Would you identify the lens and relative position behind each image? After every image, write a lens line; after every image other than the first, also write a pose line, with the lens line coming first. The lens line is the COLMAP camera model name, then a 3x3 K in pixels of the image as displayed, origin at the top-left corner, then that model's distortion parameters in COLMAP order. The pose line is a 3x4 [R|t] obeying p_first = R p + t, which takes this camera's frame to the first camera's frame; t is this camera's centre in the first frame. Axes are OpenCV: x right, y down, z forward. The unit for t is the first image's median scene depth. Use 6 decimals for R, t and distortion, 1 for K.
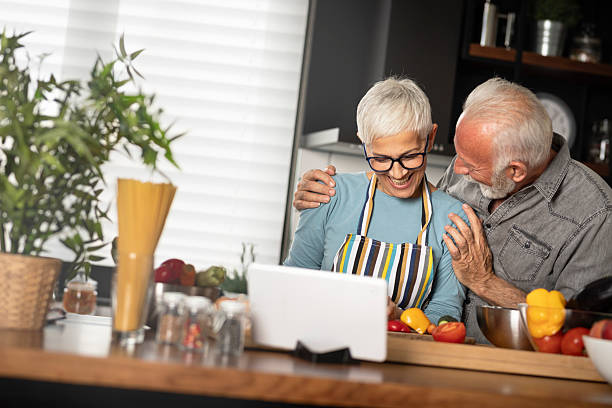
lens RADIAL K [[1471.5, 0, 306.0], [0, 1471.5, 204.0], [0, 0, 1]] dist [-0.006251, -0.464134]
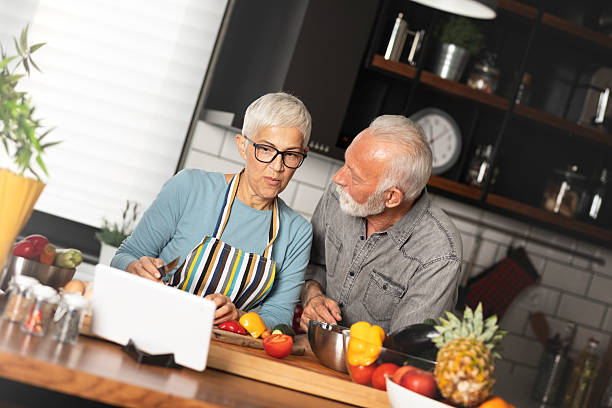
lens RADIAL K [[1471.5, 0, 306.0], [0, 1471.5, 204.0], [0, 0, 1]] dist [-0.006251, -0.464134]
pose [[0.981409, 0.183868, 0.055034, 0.039973], [-0.186664, 0.981106, 0.050874, -0.077946], [-0.044640, -0.060201, 0.997188, -0.092788]]
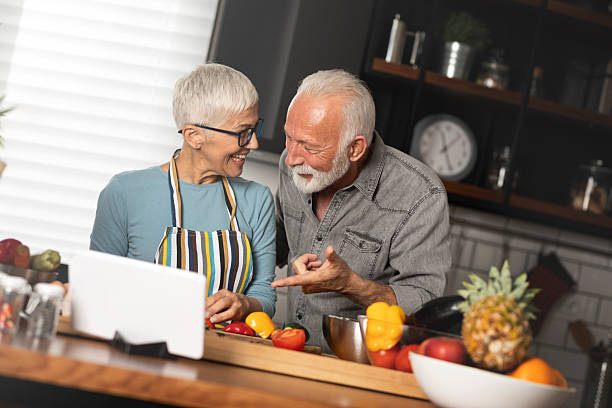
lens RADIAL K [[1471.5, 0, 306.0], [0, 1471.5, 204.0], [0, 0, 1]] dist [-0.006251, -0.464134]
pose [[0.995729, 0.088560, 0.026088, 0.078159], [-0.088297, 0.996033, -0.011083, 0.007276], [-0.026966, 0.008732, 0.999598, 0.010593]]
